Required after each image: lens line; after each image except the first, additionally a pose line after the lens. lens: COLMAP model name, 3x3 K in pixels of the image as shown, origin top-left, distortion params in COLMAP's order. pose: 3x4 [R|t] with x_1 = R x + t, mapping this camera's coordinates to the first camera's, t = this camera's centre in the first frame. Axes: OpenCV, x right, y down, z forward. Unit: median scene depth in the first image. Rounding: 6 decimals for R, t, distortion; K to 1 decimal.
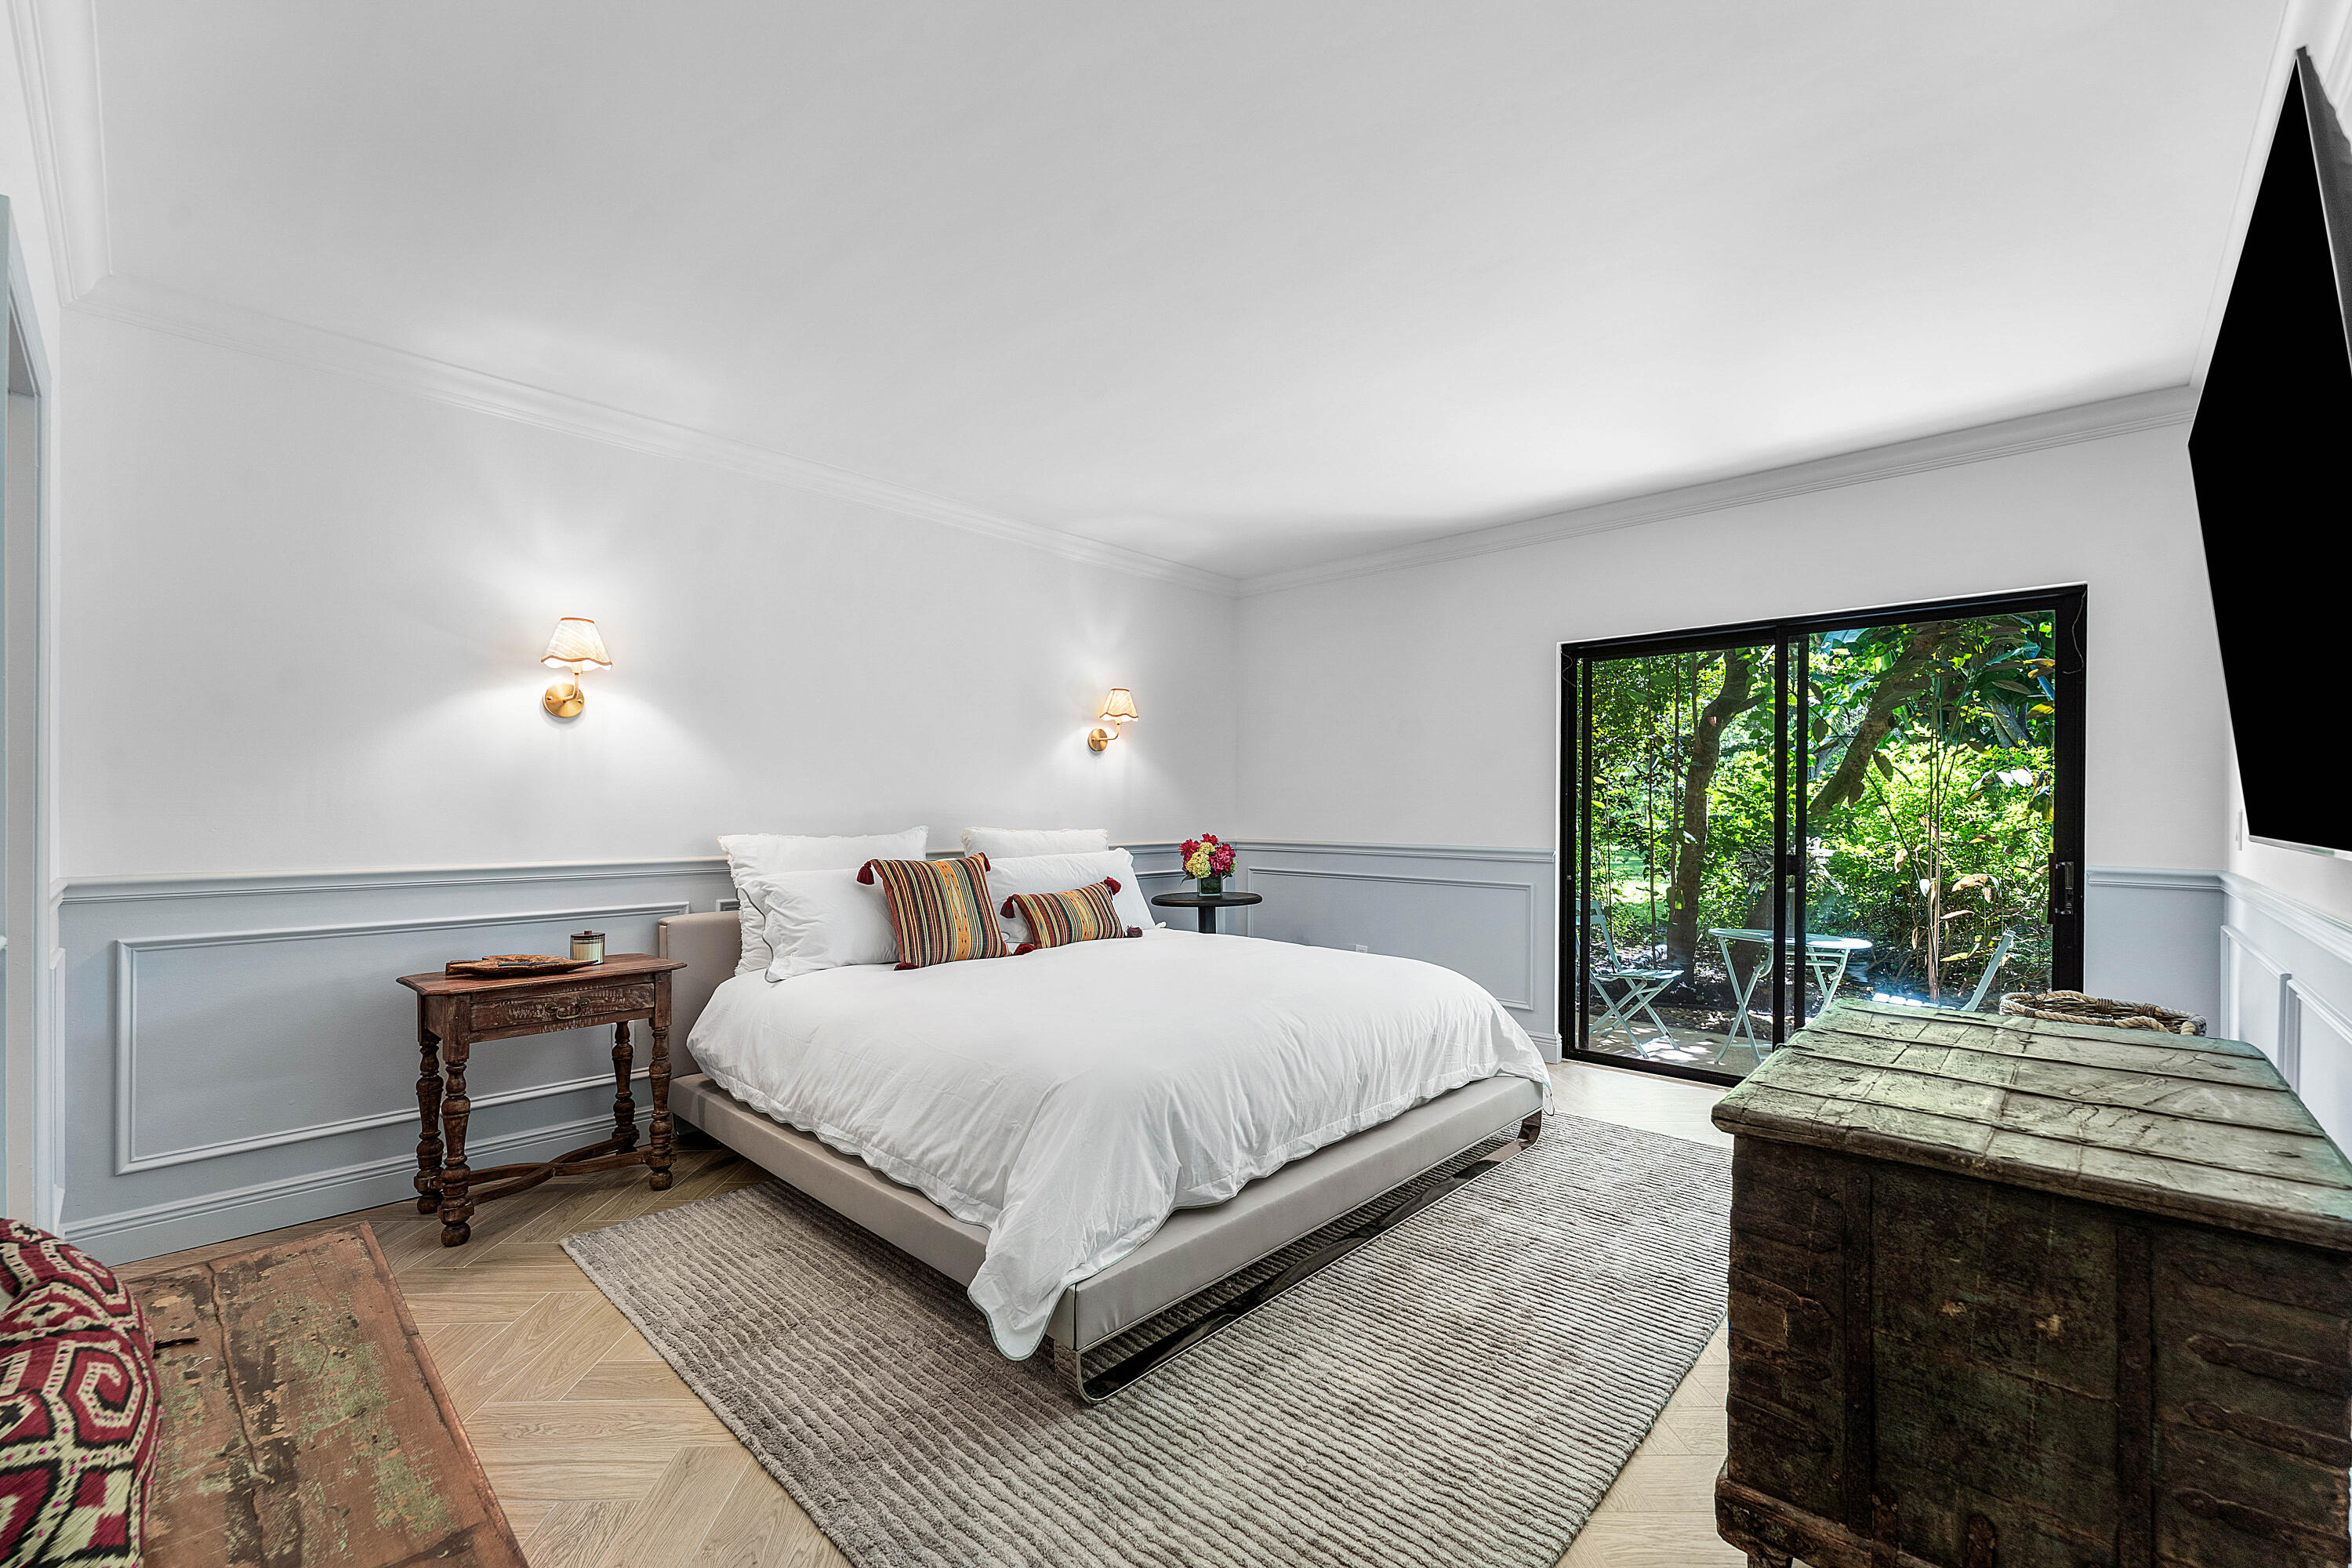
lens RADIAL K [[982.8, 0, 1161.0], [0, 982.8, 785.5], [0, 0, 1]] dist [-0.003350, -0.000302]
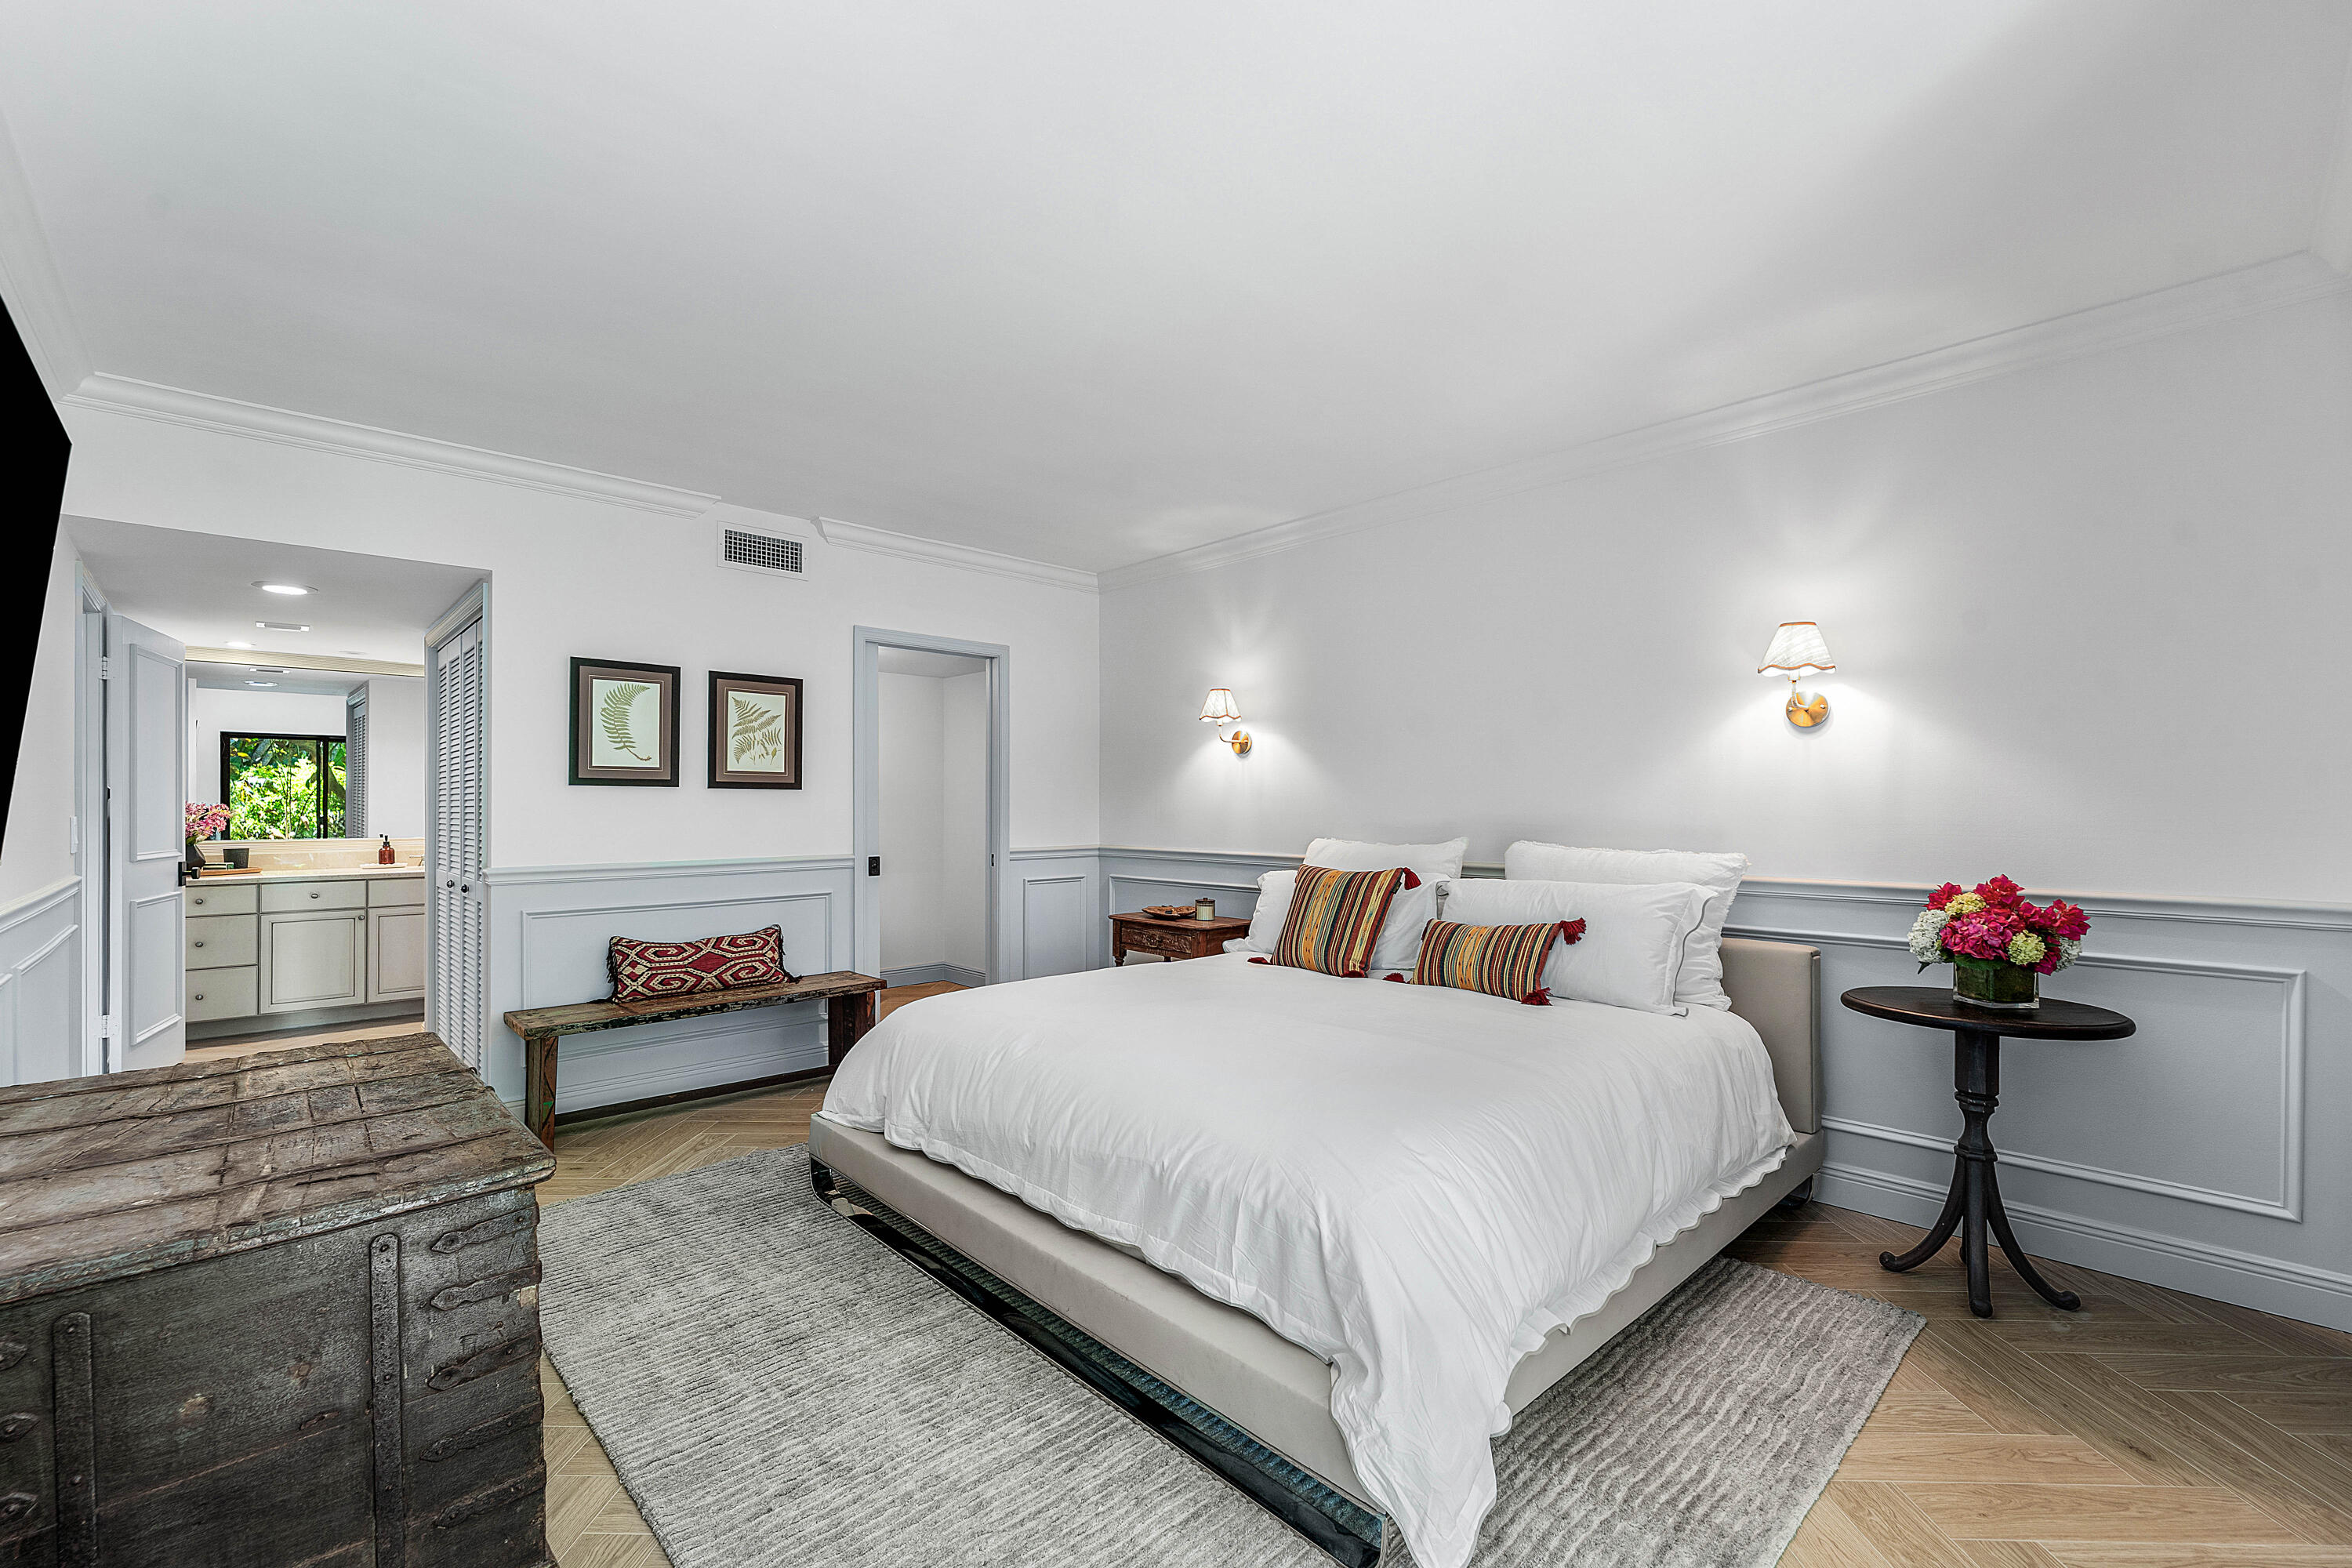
lens RADIAL K [[982.8, 0, 1161.0], [0, 982.8, 785.5], [0, 0, 1]] dist [-0.003350, -0.000302]
pose [[-0.063182, -0.019740, -0.997807, 0.953060], [0.024738, 0.999466, -0.021339, 0.007149], [0.997695, -0.026032, -0.062660, 1.060800]]
